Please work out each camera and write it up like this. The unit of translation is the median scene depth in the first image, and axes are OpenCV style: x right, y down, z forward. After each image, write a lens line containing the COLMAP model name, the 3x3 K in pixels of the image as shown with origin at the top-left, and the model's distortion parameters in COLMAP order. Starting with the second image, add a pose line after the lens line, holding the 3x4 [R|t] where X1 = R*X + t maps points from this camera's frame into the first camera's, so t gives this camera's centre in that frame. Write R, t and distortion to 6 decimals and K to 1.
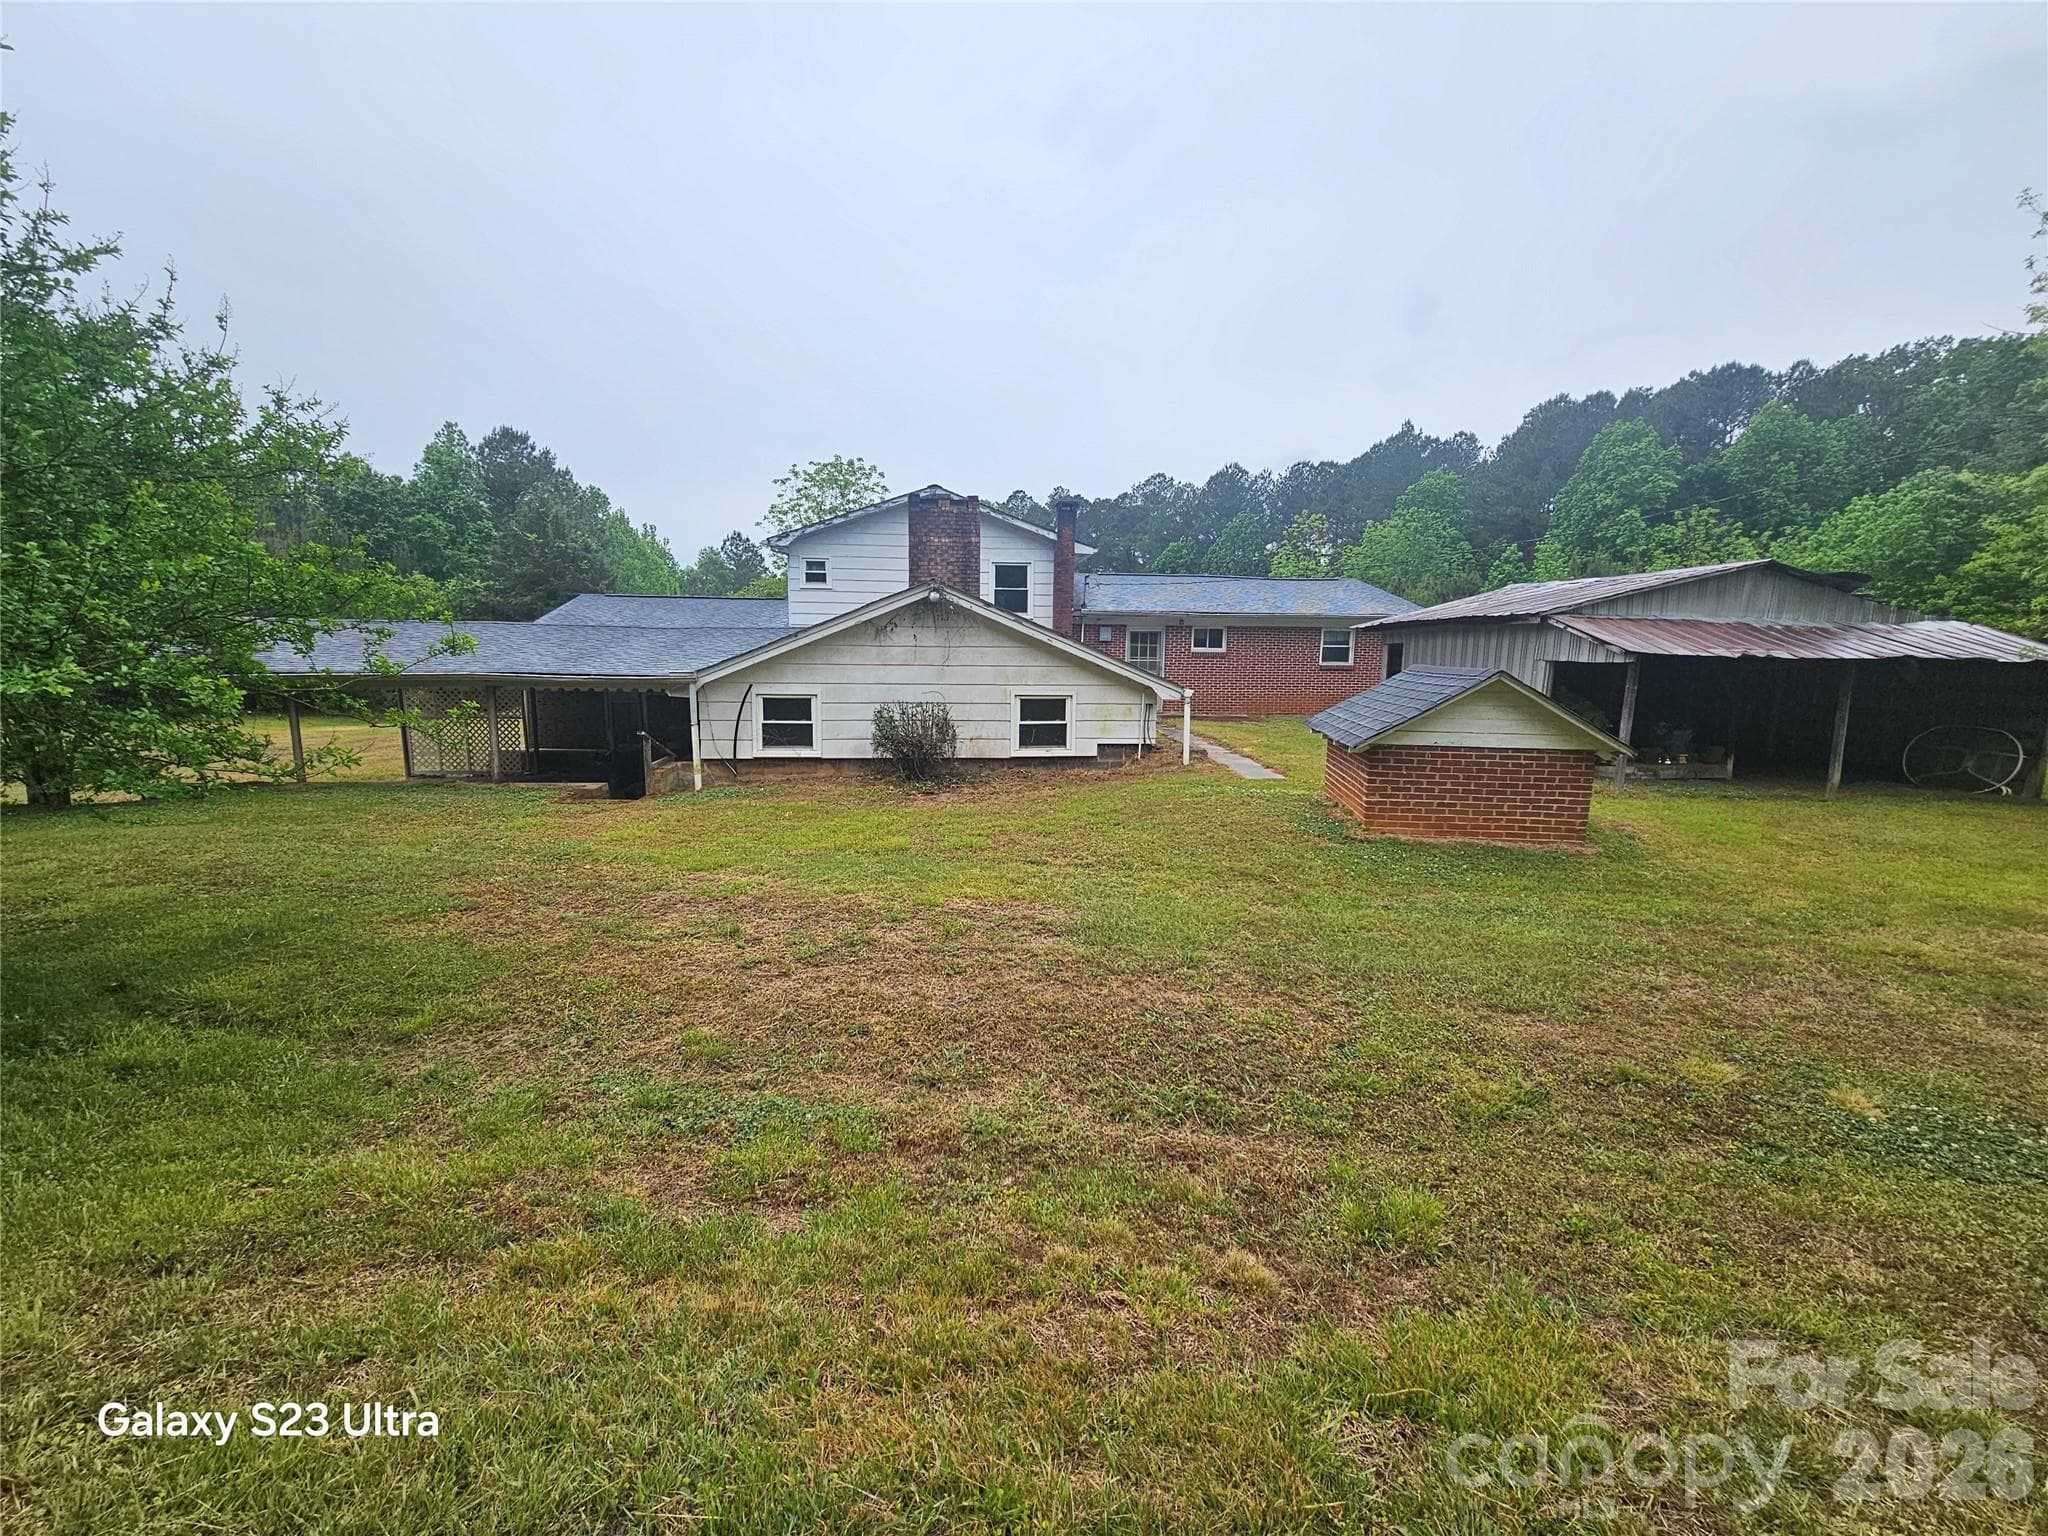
lens RADIAL K [[835.1, 0, 1018.6], [0, 835.1, 768.5], [0, 0, 1]] dist [-0.000423, 0.000530]
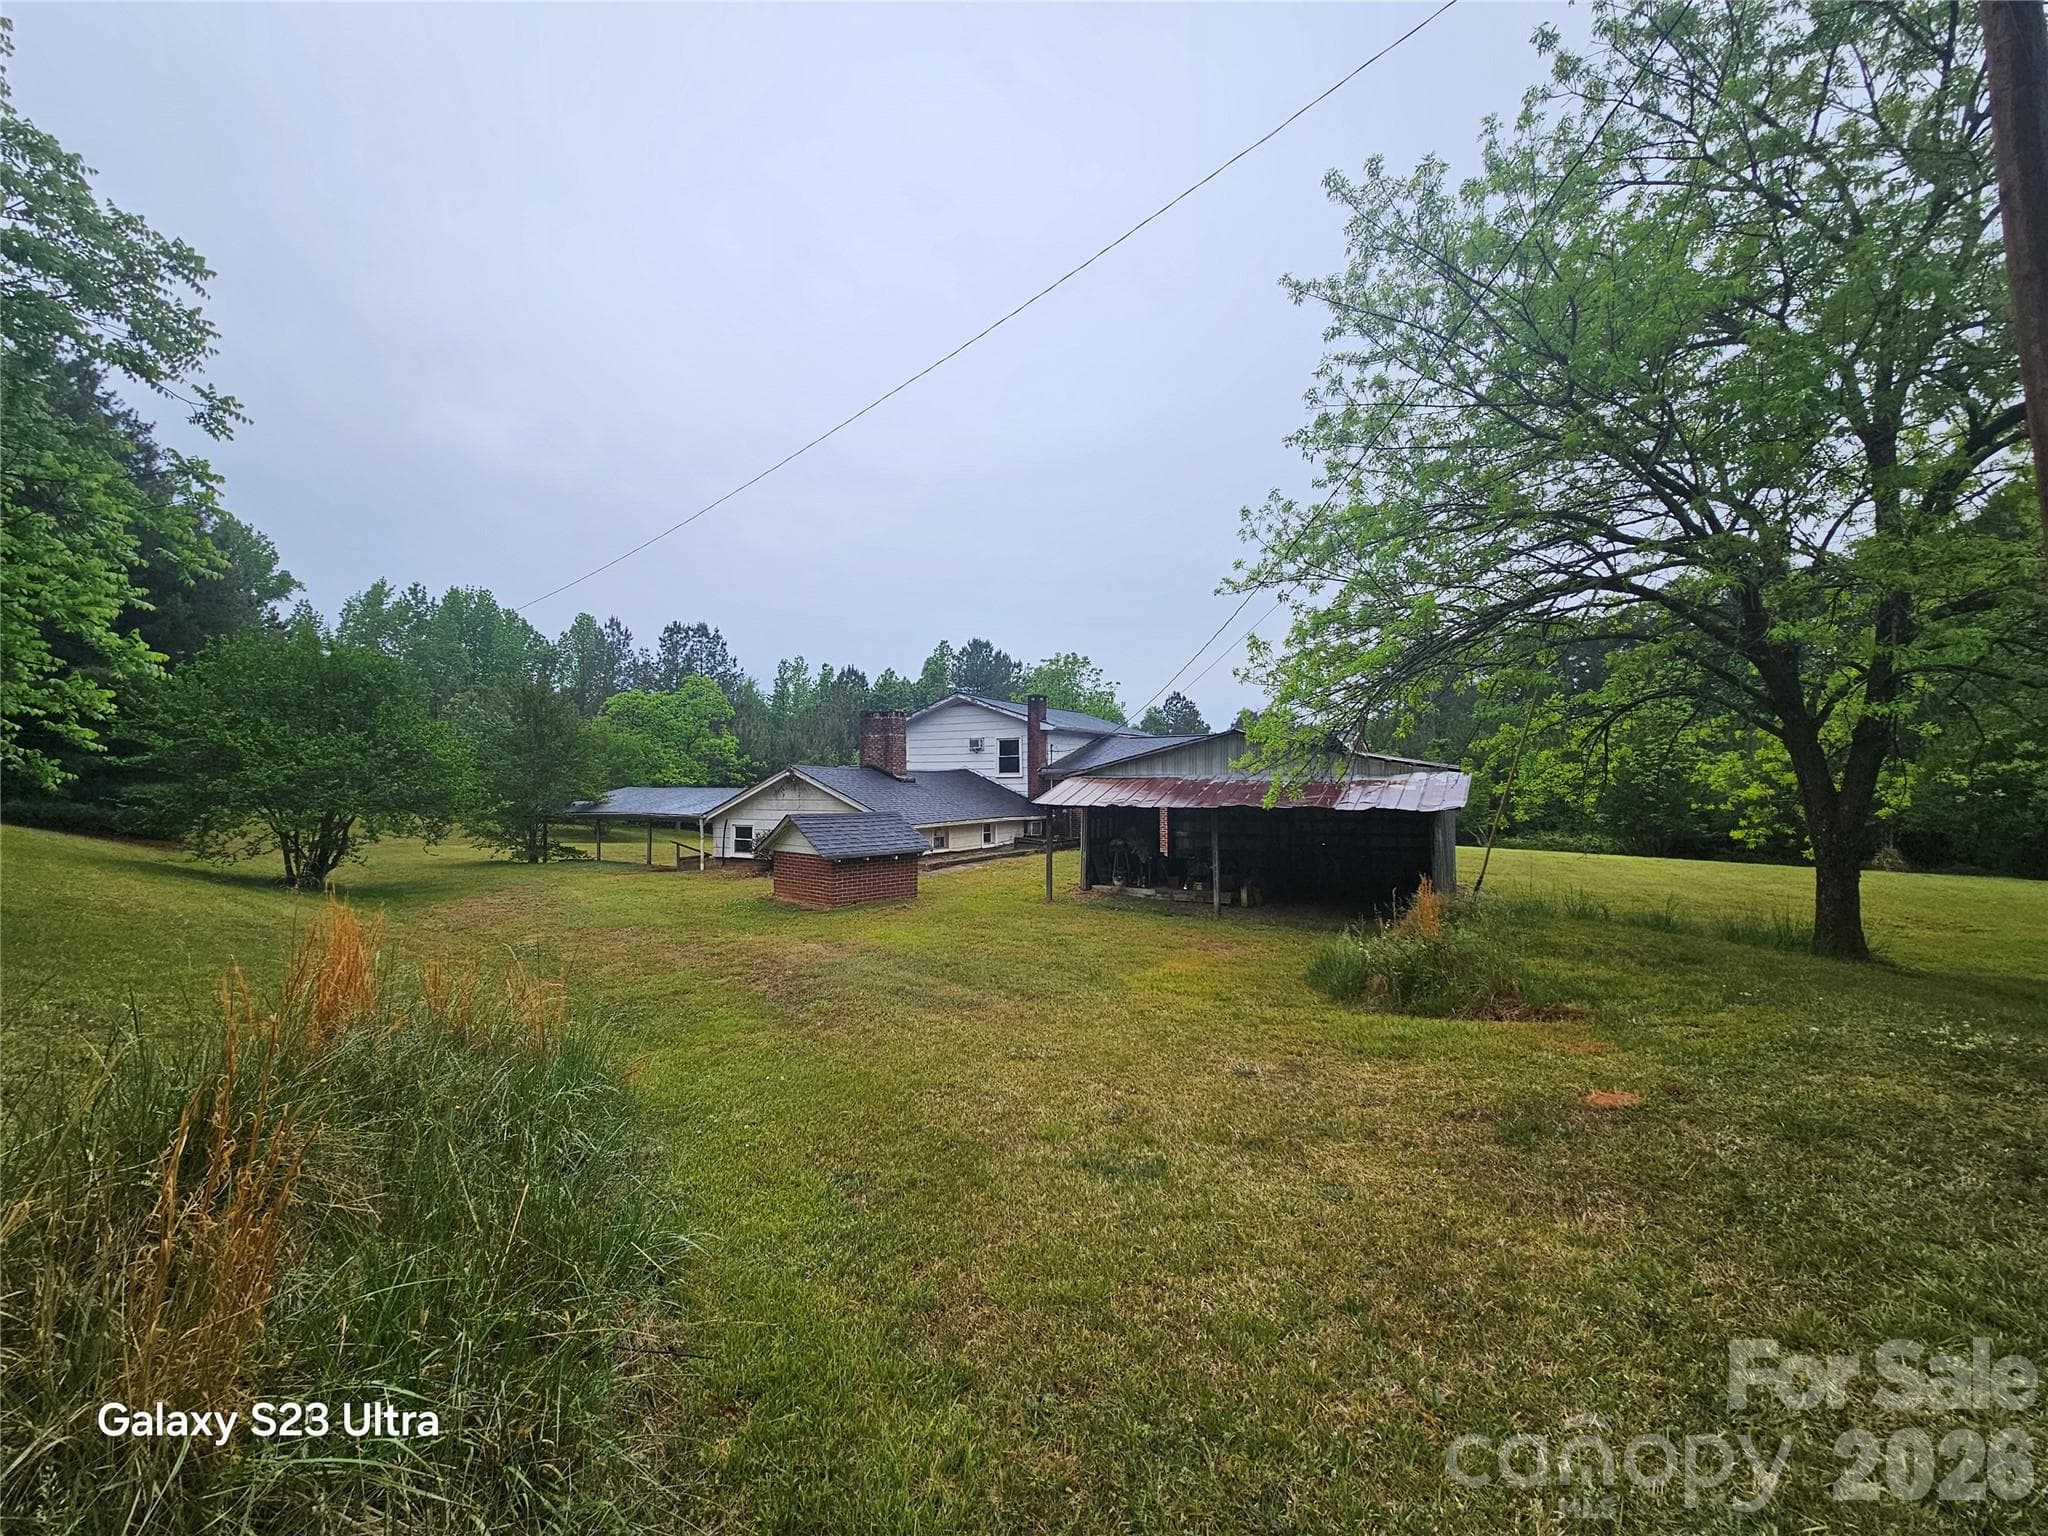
lens RADIAL K [[835.1, 0, 1018.6], [0, 835.1, 768.5], [0, 0, 1]] dist [-0.000423, 0.000530]
pose [[0.809791, -0.027196, -0.586088, 1.302087], [-0.072447, 0.986646, -0.145882, 0.017369], [0.582229, 0.160594, 0.797006, -0.184597]]
